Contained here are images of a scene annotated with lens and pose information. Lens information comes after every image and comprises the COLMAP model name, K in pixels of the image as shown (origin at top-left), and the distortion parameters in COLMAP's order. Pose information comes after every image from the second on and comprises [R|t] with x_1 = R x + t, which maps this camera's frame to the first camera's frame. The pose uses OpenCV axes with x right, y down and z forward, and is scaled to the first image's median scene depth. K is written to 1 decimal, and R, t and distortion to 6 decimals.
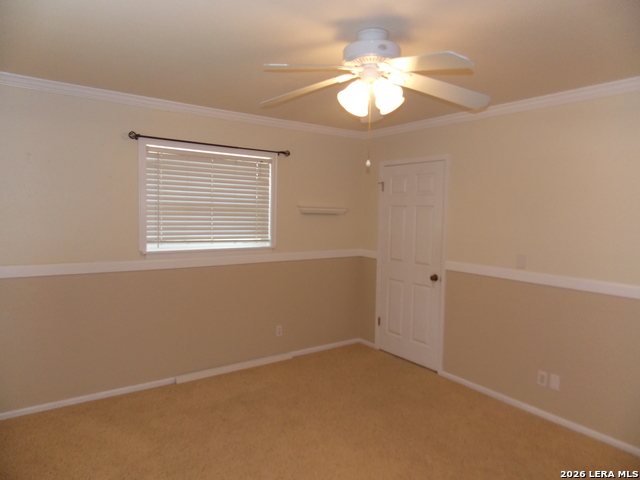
lens RADIAL K [[421.1, 0, 320.0], [0, 421.1, 240.0], [0, 0, 1]] dist [-0.033044, -0.003340]
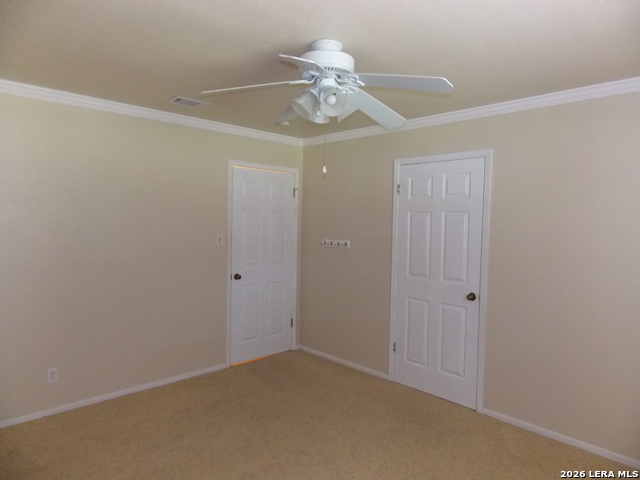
lens RADIAL K [[421.1, 0, 320.0], [0, 421.1, 240.0], [0, 0, 1]] dist [-0.033044, -0.003340]
pose [[0.991774, -0.012955, 0.127340, -0.112417], [0.015309, 0.999729, -0.017528, -0.010820], [-0.127079, 0.019333, 0.991704, 0.175663]]
